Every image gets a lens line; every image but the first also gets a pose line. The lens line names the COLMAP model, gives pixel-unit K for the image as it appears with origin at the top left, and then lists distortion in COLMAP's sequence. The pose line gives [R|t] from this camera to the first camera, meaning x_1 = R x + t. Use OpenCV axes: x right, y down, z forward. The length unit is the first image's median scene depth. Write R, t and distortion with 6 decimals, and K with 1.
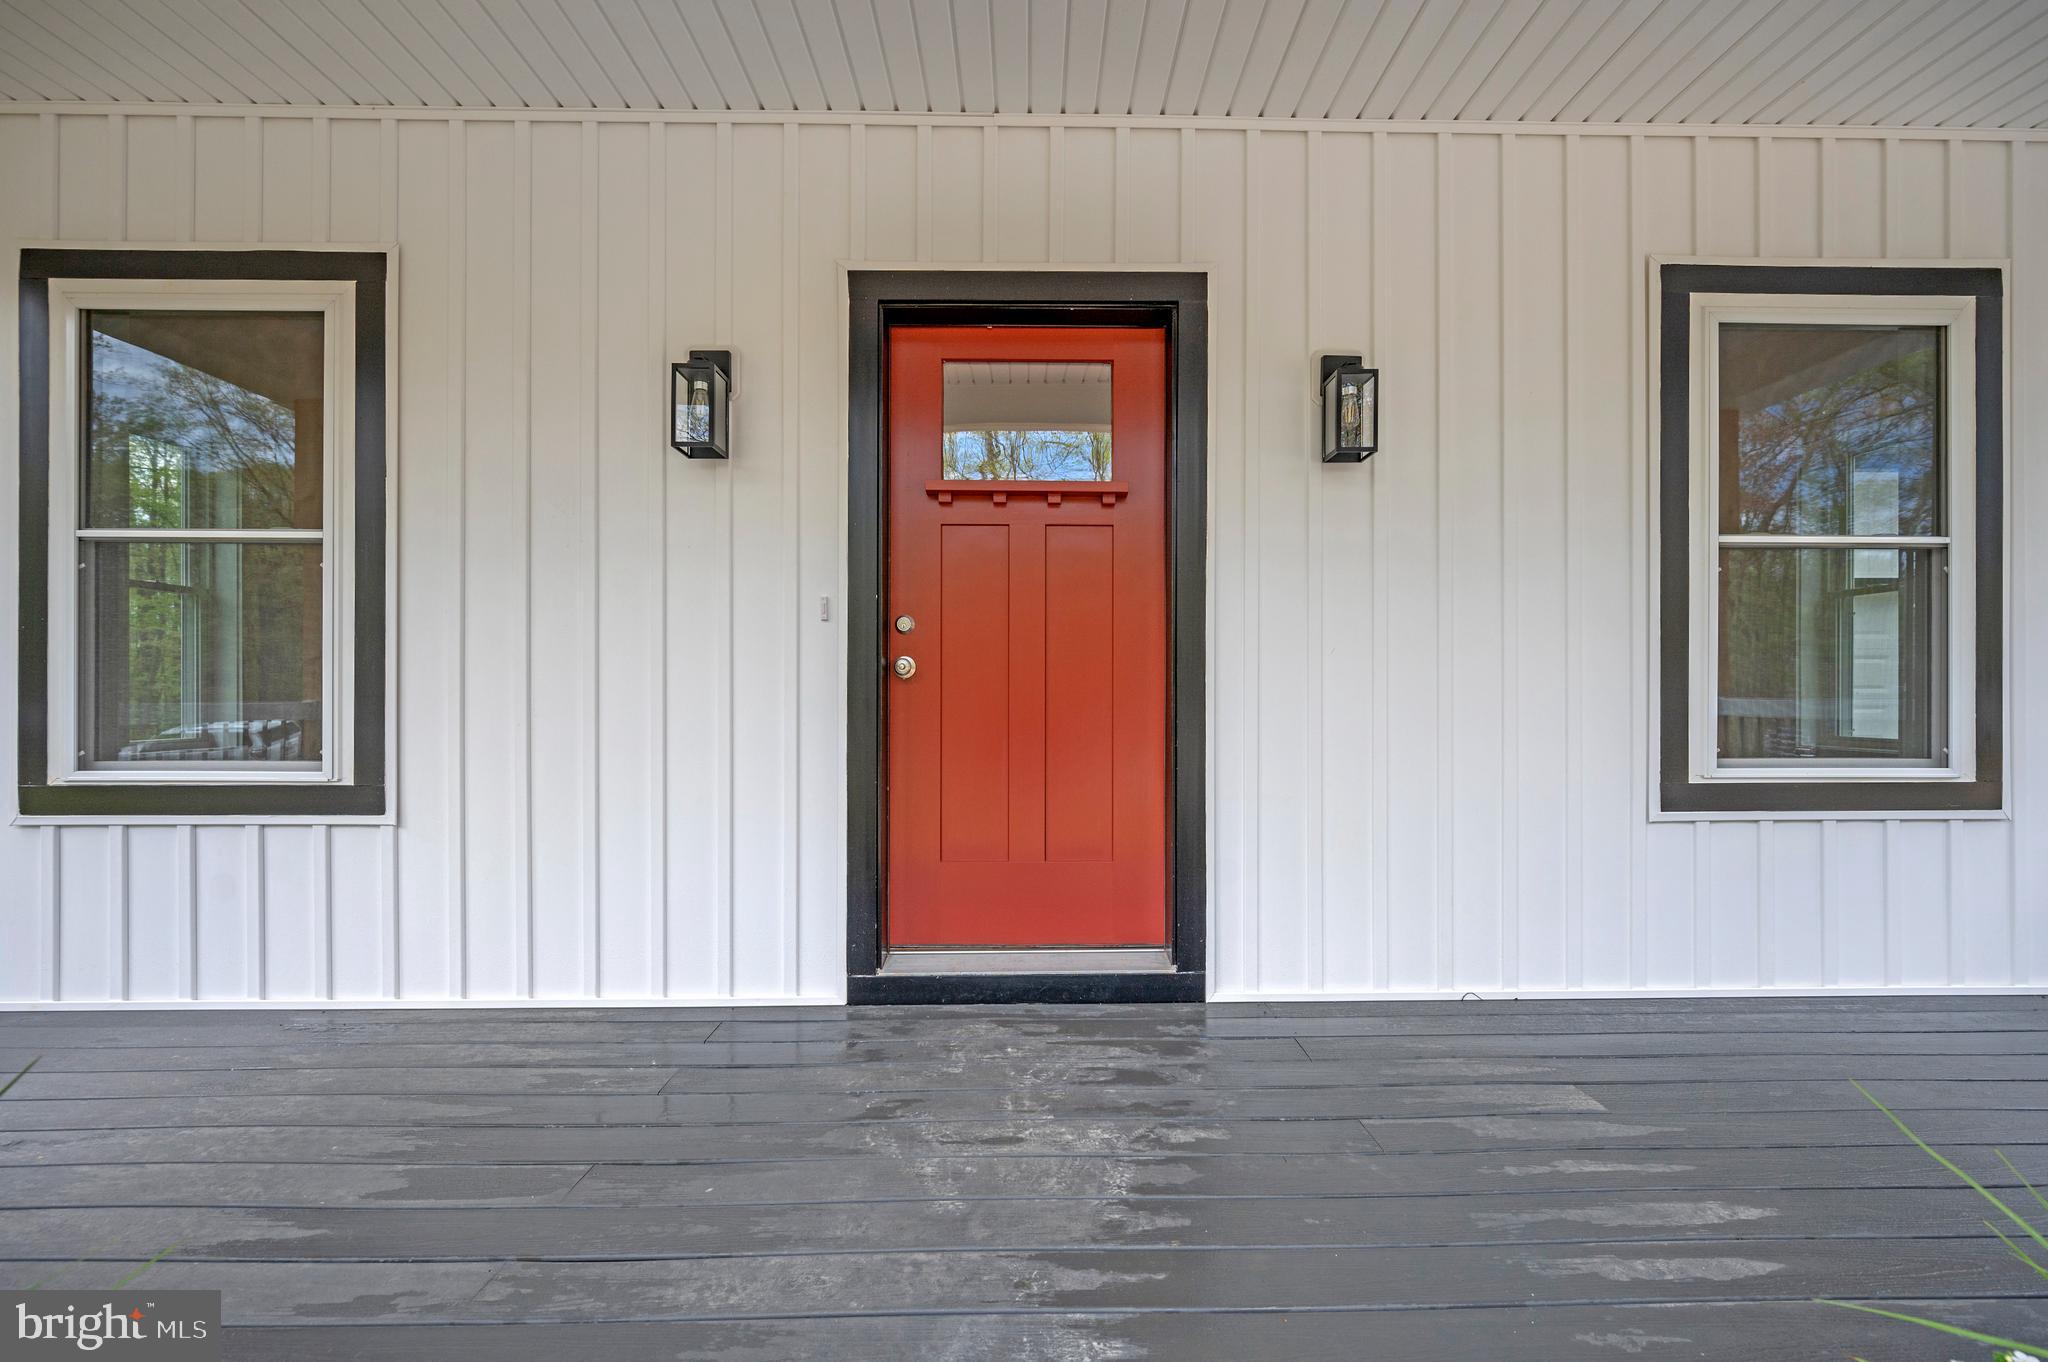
lens RADIAL K [[837.4, 0, 1024.8], [0, 837.4, 686.8], [0, 0, 1]] dist [-0.004259, -0.000350]
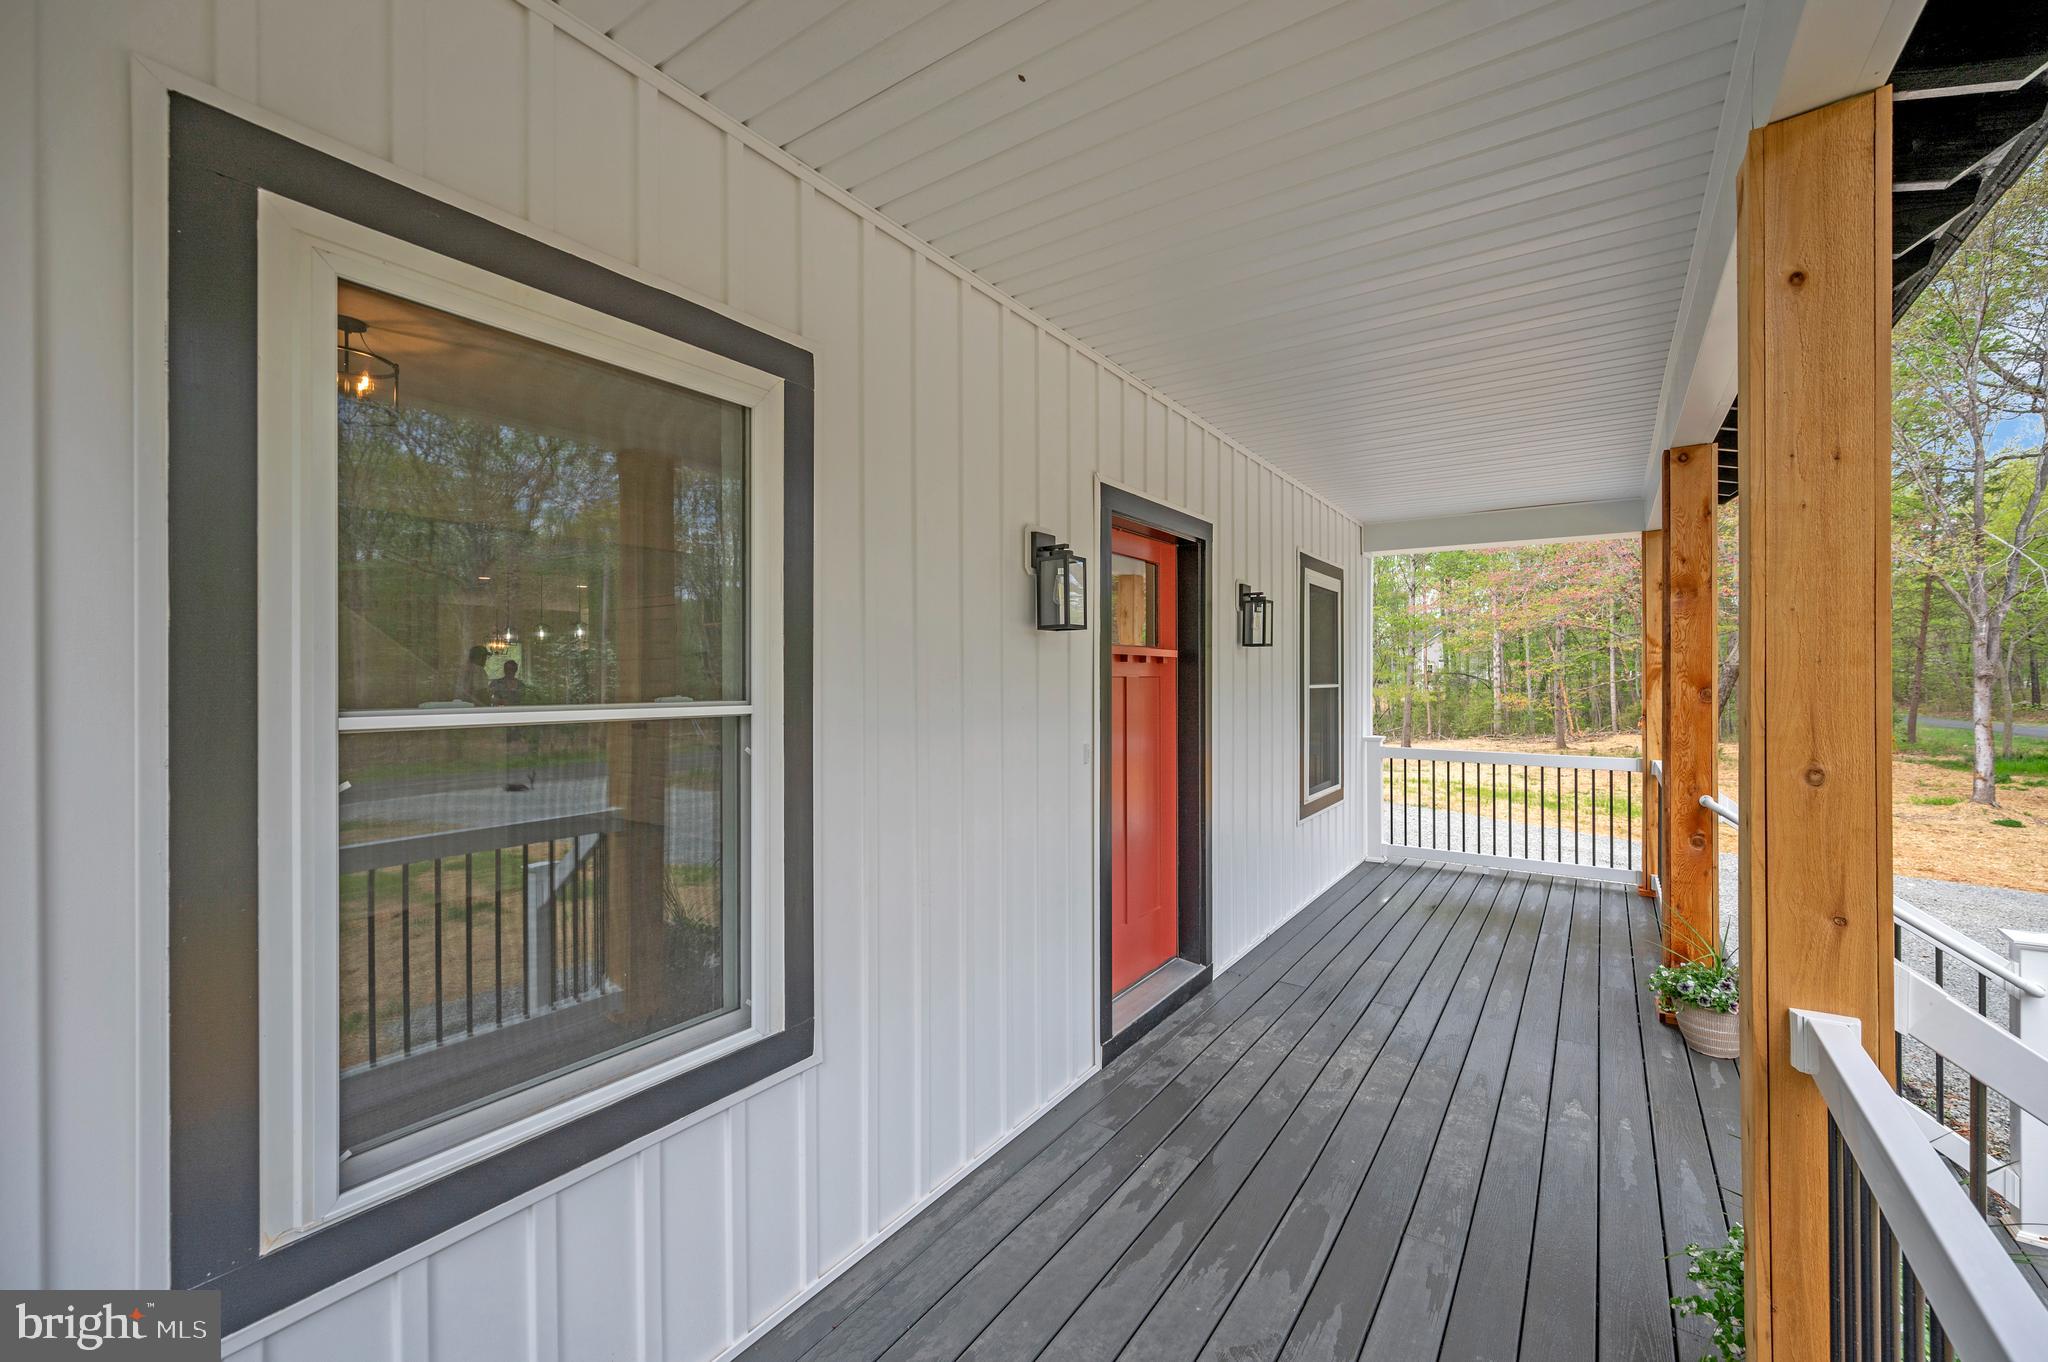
lens RADIAL K [[837.4, 0, 1010.4], [0, 837.4, 674.5], [0, 0, 1]] dist [-0.004259, -0.000350]
pose [[0.586636, -0.001664, 0.809849, -1.310200], [0.000227, 0.999998, 0.001890, -0.214581], [-0.809851, -0.000925, 0.586635, 0.375276]]
